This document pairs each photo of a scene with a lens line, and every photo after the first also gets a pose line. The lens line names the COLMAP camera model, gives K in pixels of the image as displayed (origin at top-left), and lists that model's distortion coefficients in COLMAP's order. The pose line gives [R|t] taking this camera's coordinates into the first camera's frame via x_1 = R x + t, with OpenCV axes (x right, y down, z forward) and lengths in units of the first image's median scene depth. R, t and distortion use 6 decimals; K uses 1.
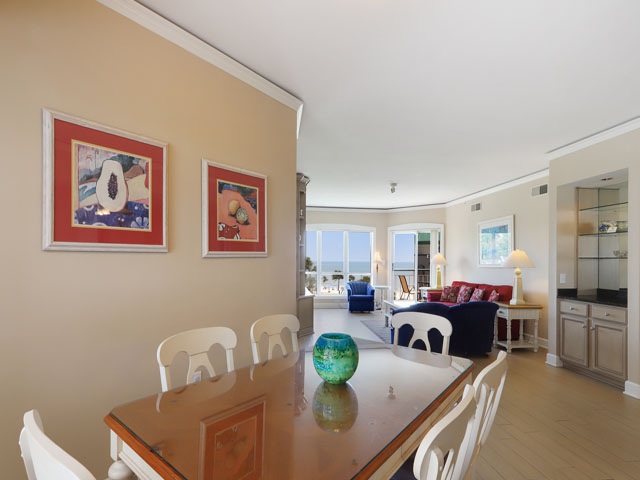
lens RADIAL K [[317.3, 0, 315.4], [0, 317.3, 255.6], [0, 0, 1]] dist [-0.000891, -0.000452]
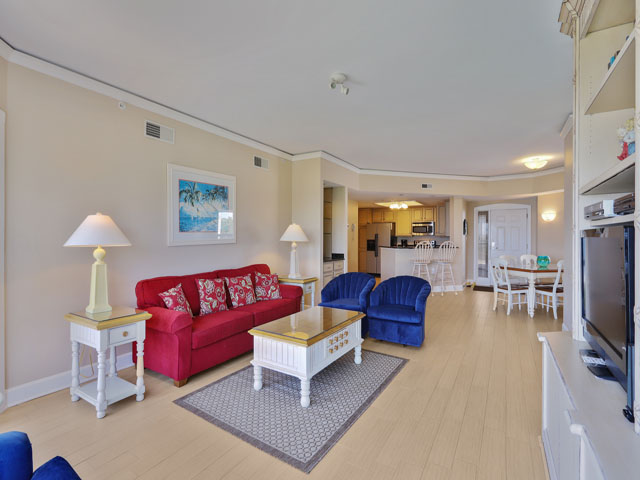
lens RADIAL K [[305.1, 0, 320.0], [0, 305.1, 240.0], [0, 0, 1]] dist [0.000823, 0.000133]
pose [[-0.788009, -0.022312, 0.615259, -0.027931], [-0.021634, 0.999729, 0.008547, 0.029932], [-0.615284, -0.006575, -0.788278, 2.328498]]
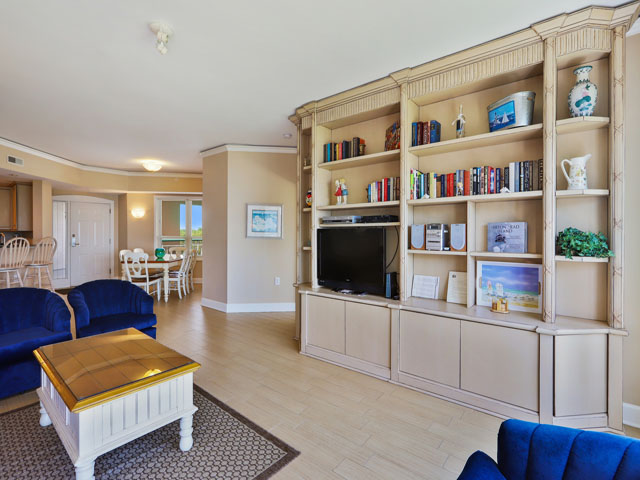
lens RADIAL K [[312.0, 0, 318.3], [0, 312.0, 239.7], [0, 0, 1]] dist [0.000467, 0.000350]
pose [[-0.719507, 0.000078, -0.694485, 0.623563], [-0.001730, 0.999997, 0.001905, 0.043090], [0.694483, 0.002572, -0.719504, 2.356534]]
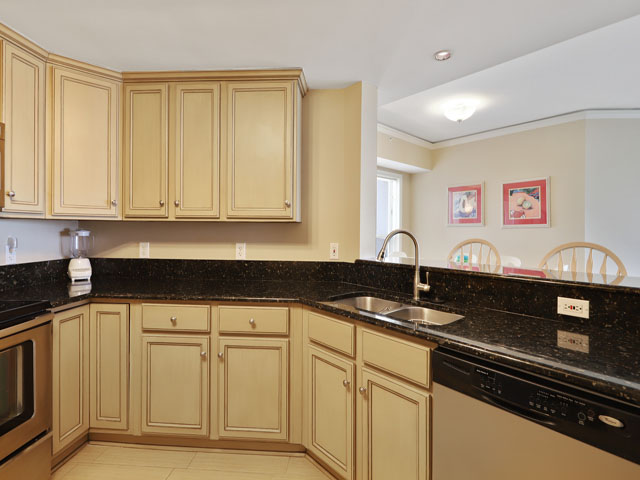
lens RADIAL K [[318.0, 0, 321.5], [0, 318.0, 230.1], [0, 0, 1]] dist [-0.001105, -0.000105]
pose [[-0.177303, -0.010272, -0.984103, 1.188599], [0.002000, 0.999940, -0.010798, 0.024747], [0.984154, -0.003883, -0.177272, 0.112385]]
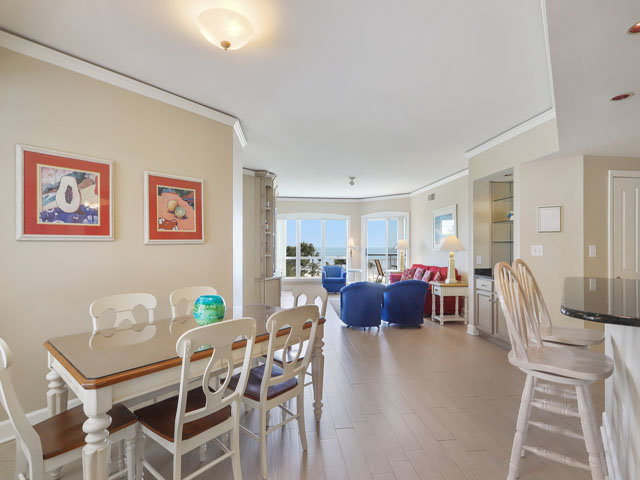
lens RADIAL K [[312.0, 0, 318.3], [0, 312.0, 239.7], [0, 0, 1]] dist [0.000467, 0.000350]
pose [[0.999863, -0.009617, -0.013440, 0.235780], [0.009523, 0.999930, -0.007037, 0.001429], [0.013507, 0.006908, 0.999885, -0.179968]]
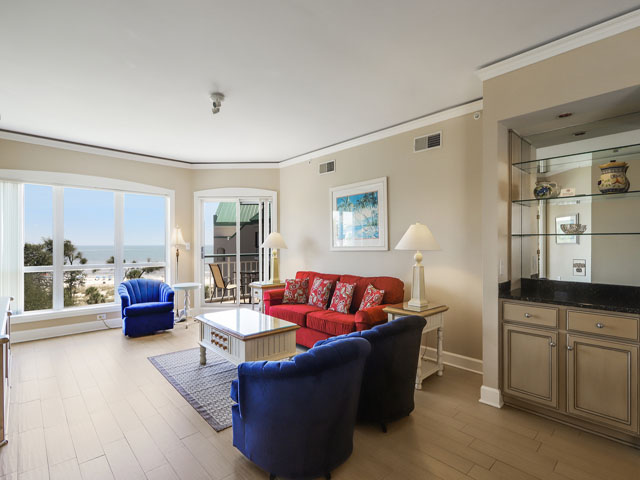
lens RADIAL K [[320.2, 0, 318.4], [0, 320.2, 242.4], [0, 0, 1]] dist [-0.002319, -0.000209]
pose [[0.805753, -0.010072, 0.592166, 0.111492], [0.001924, 0.999895, 0.014390, 0.013998], [-0.592249, -0.010455, 0.805687, 0.801797]]
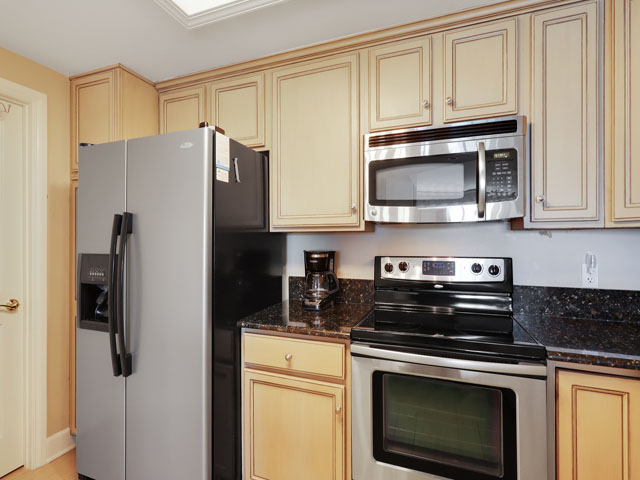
lens RADIAL K [[312.0, 0, 318.3], [0, 312.0, 239.7], [0, 0, 1]] dist [0.000467, 0.000350]
pose [[-0.891506, -0.012592, 0.452834, 0.889435], [-0.015120, 0.999884, -0.001962, 0.018644], [-0.452756, -0.008596, -0.891593, 0.029258]]
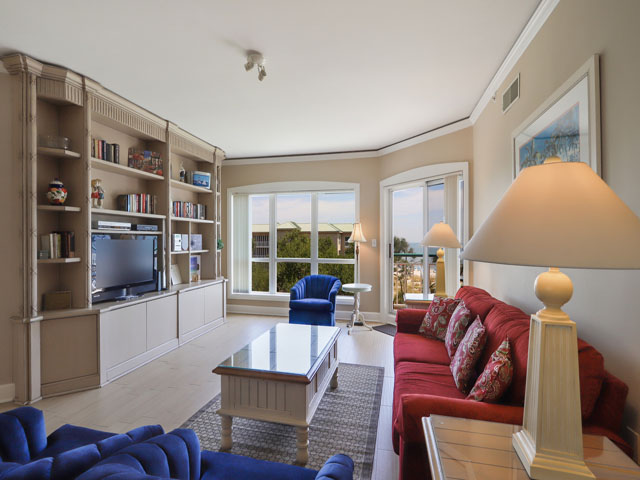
lens RADIAL K [[312.0, 0, 318.3], [0, 312.0, 239.7], [0, 0, 1]] dist [0.000467, 0.000350]
pose [[0.941413, -0.012267, -0.337033, 0.779252], [0.014800, 0.999878, 0.004950, 0.029358], [0.336931, -0.009648, 0.941480, 1.073240]]
